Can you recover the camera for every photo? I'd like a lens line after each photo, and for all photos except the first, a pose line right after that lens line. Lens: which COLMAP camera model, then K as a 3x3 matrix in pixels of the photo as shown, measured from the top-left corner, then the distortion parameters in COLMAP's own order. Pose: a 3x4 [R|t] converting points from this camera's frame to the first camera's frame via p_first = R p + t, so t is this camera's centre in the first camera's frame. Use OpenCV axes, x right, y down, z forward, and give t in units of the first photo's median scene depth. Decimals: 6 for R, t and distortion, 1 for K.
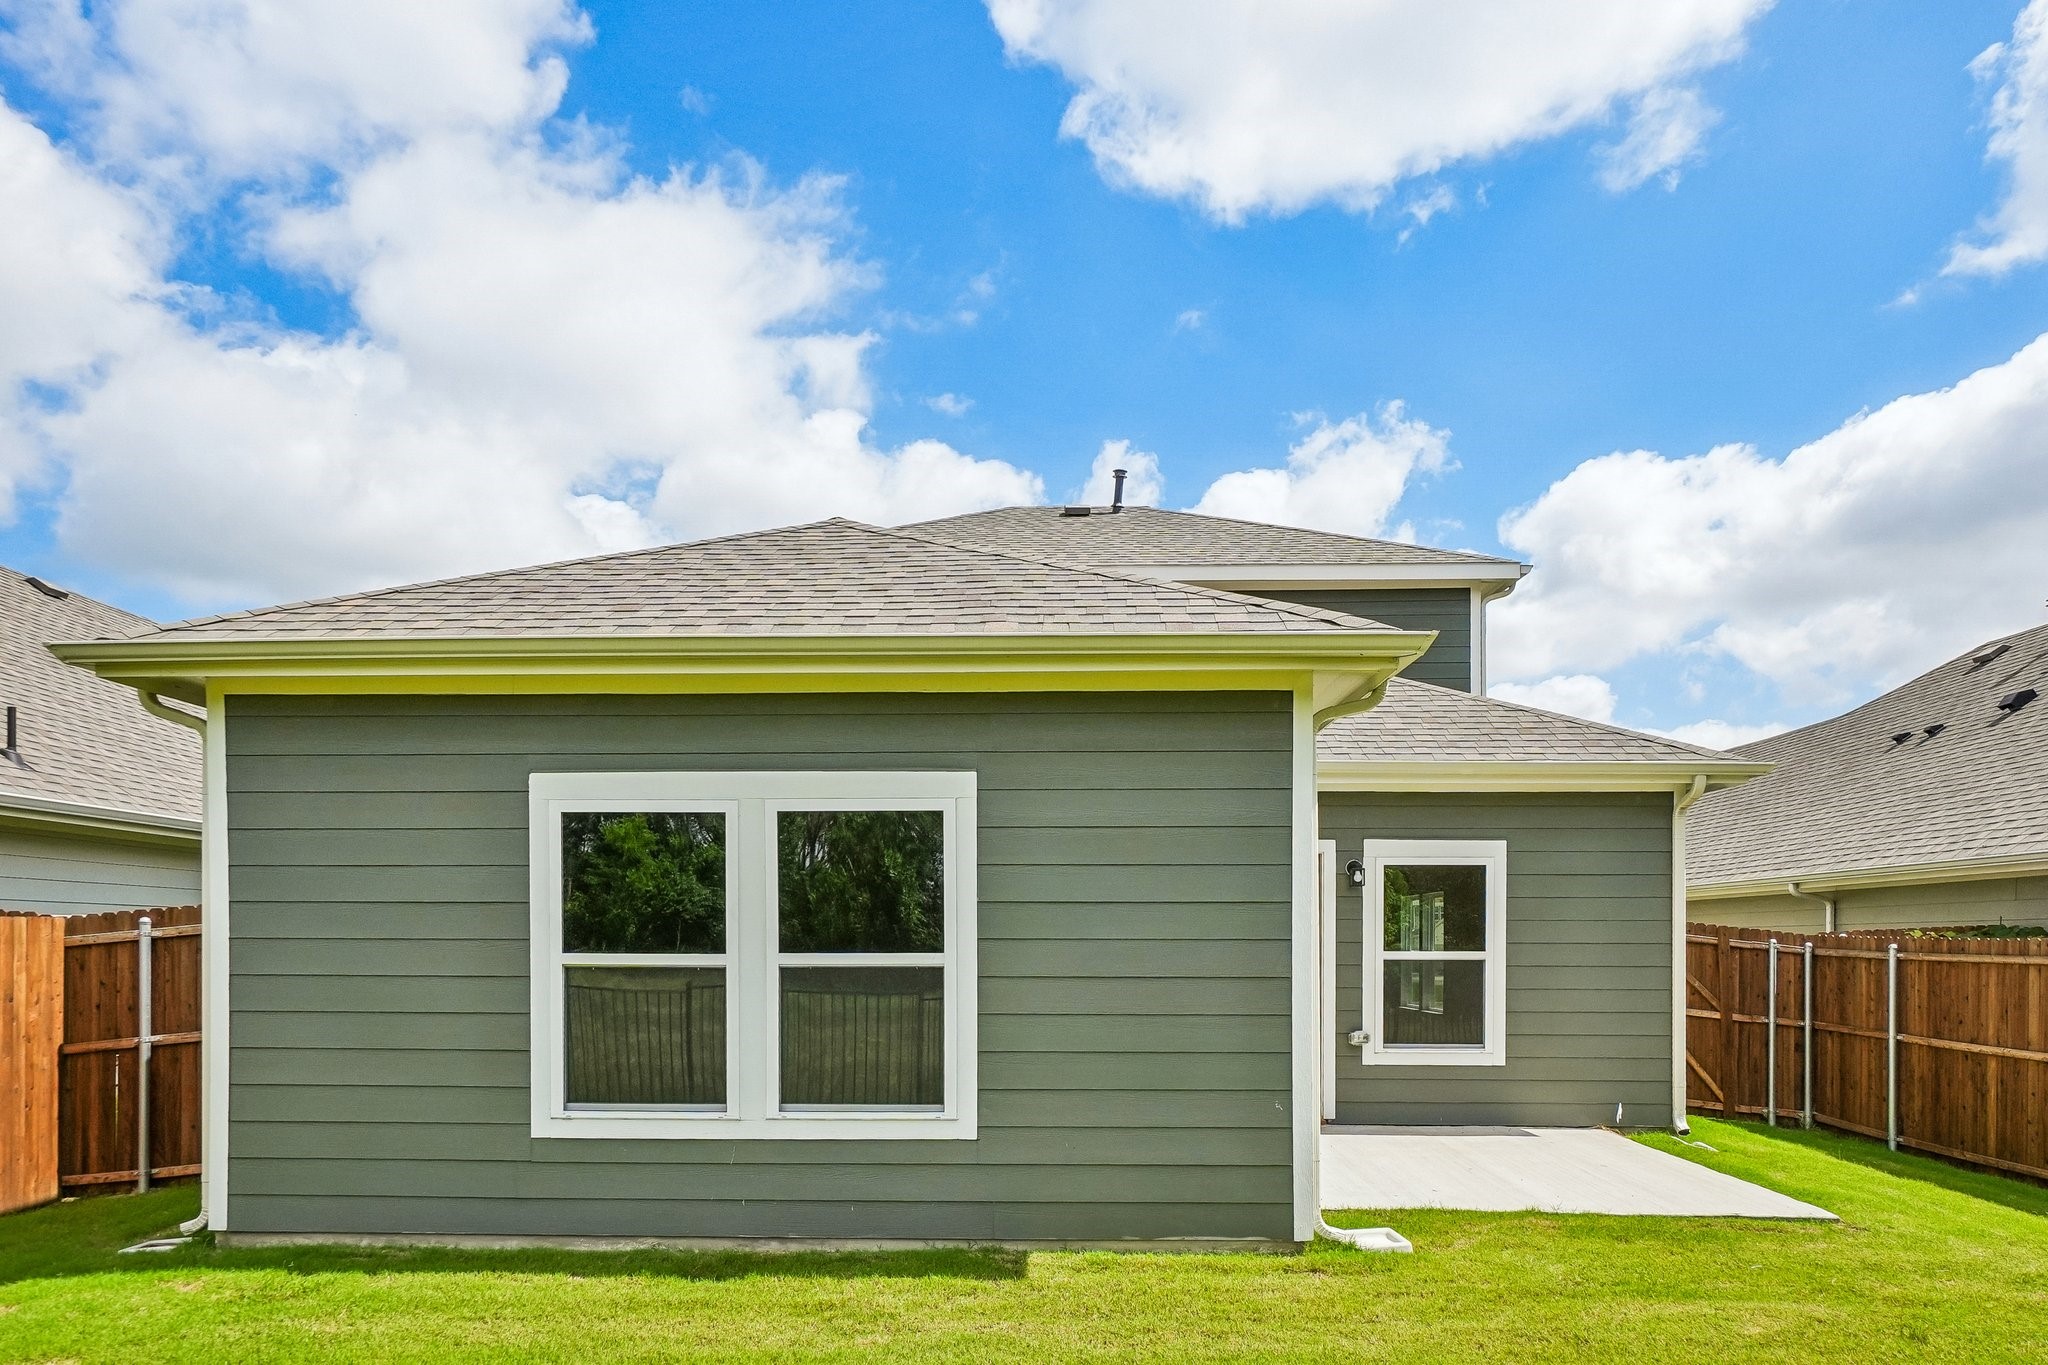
lens RADIAL K [[1333.5, 0, 1064.4], [0, 1333.5, 722.1], [0, 0, 1]] dist [-0.009524, 0.004791]
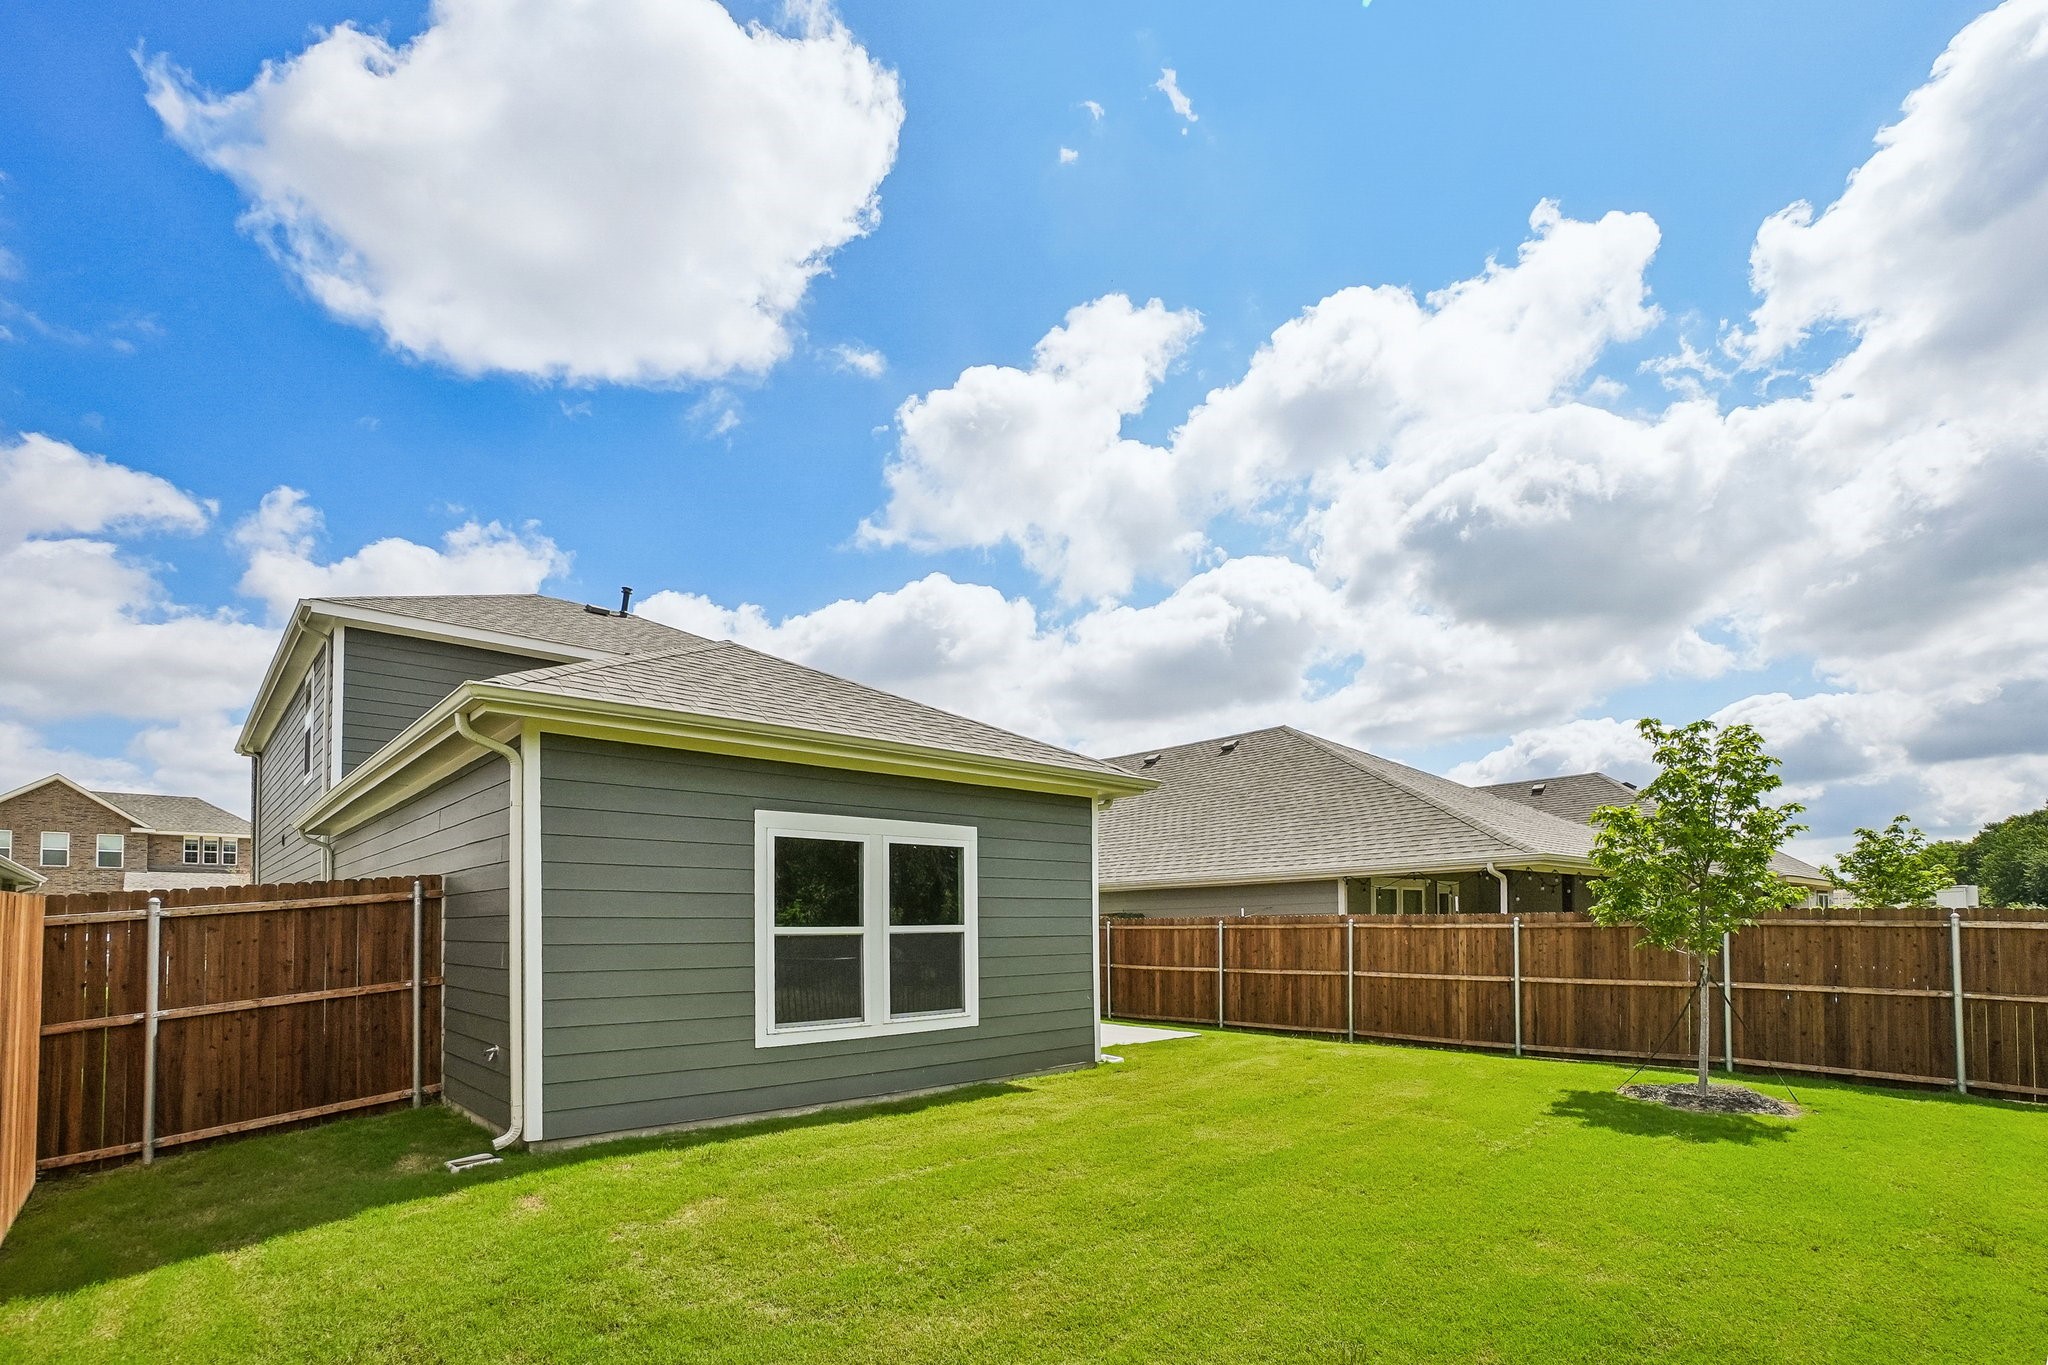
lens RADIAL K [[932.1, 0, 1011.8], [0, 932.1, 680.5], [0, 0, 1]] dist [-0.055582, 0.019786]
pose [[0.727888, 0.165157, 0.665509, -0.731683], [-0.098636, 0.985685, -0.136732, 0.006623], [-0.678565, 0.033882, 0.733759, -0.000076]]
